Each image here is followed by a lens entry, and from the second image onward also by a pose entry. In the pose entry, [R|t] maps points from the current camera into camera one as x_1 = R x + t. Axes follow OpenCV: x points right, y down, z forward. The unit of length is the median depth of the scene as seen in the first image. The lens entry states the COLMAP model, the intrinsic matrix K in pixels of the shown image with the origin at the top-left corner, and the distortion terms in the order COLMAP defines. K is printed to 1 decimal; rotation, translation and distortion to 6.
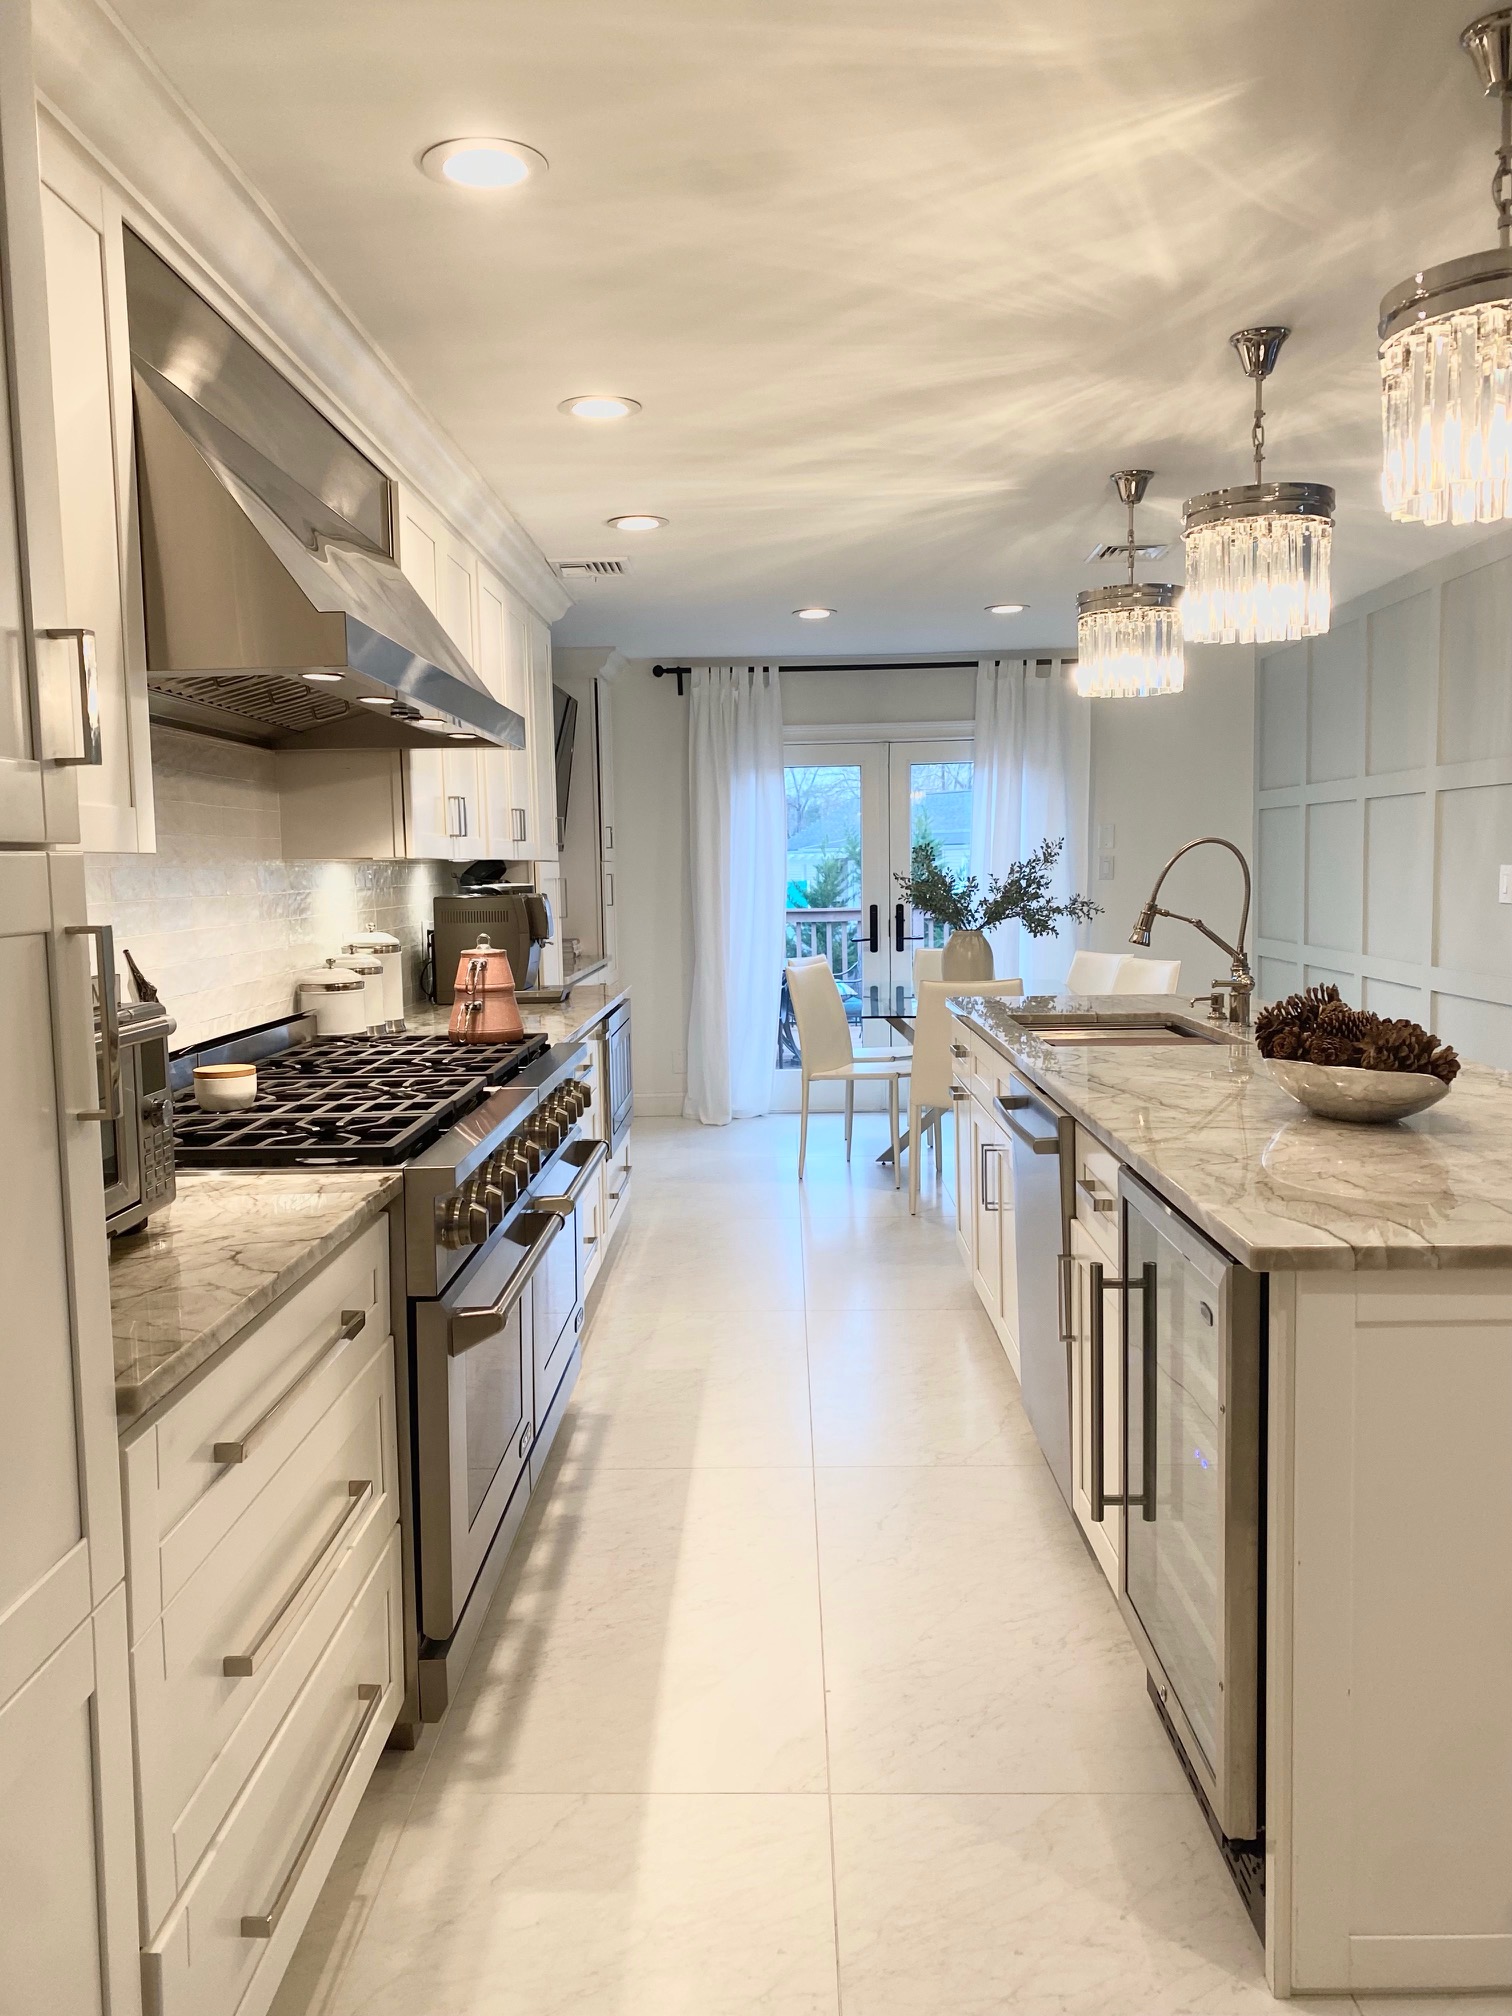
lens RADIAL K [[1539.8, 0, 754.9], [0, 1539.8, 1006.9], [0, 0, 1]] dist [0.009133, 0.000220]
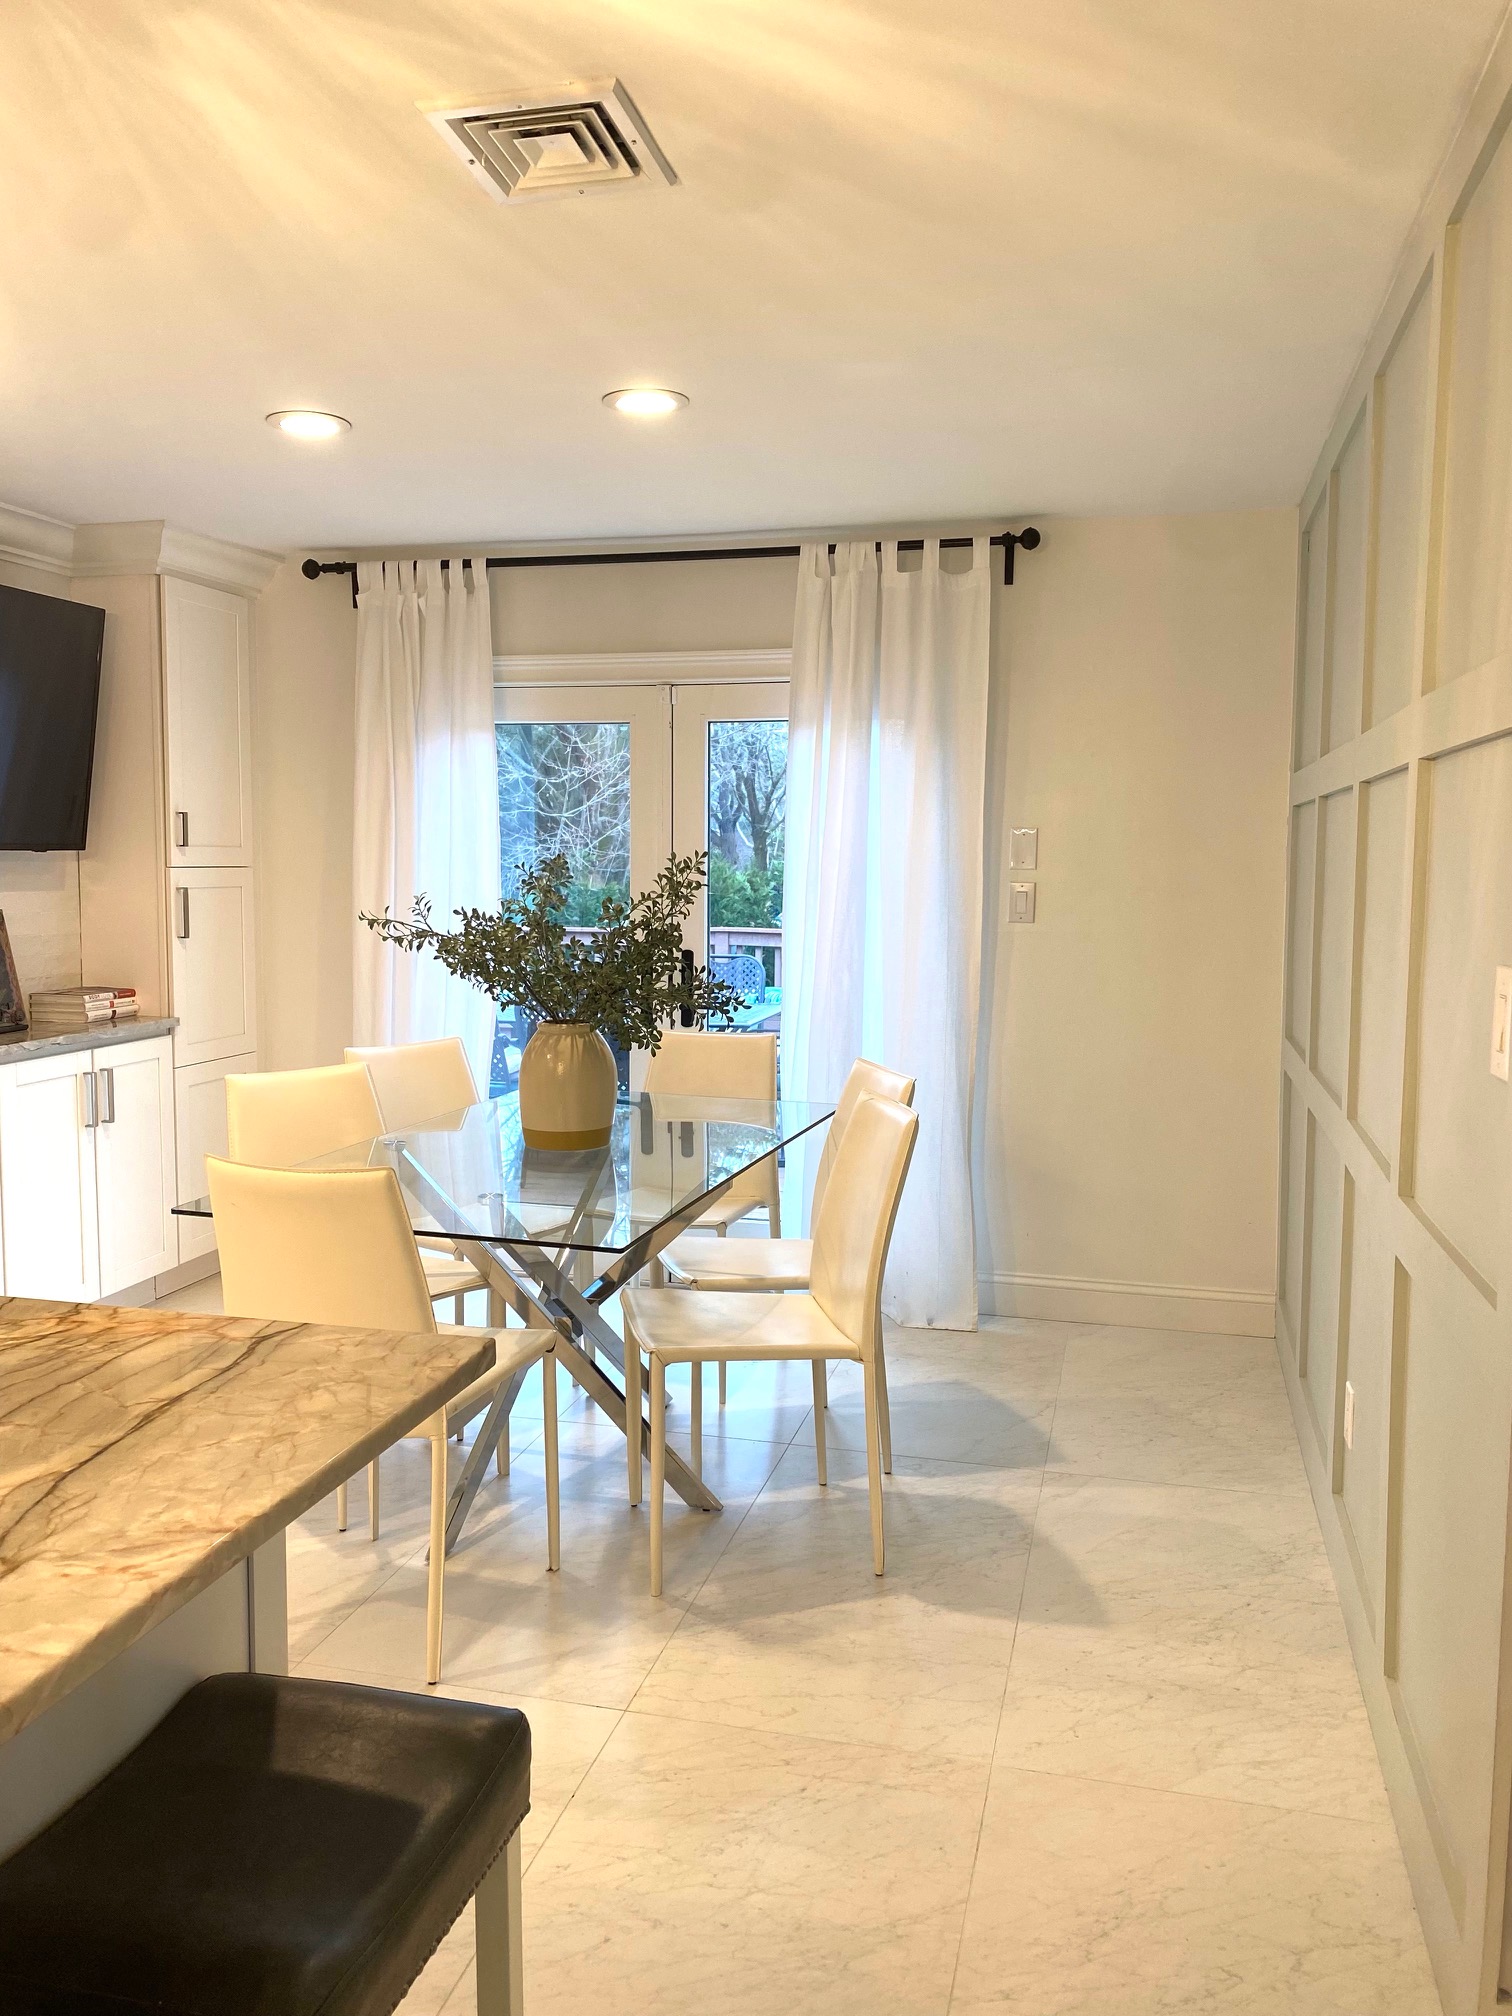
lens RADIAL K [[1539.8, 0, 766.8], [0, 1539.8, 990.1], [0, 0, 1]] dist [0.009133, 0.000220]
pose [[0.976943, 0.048458, -0.207928, 0.262323], [-0.050867, 0.998686, -0.006250, -0.051763], [0.207352, 0.016682, 0.978124, 0.428536]]
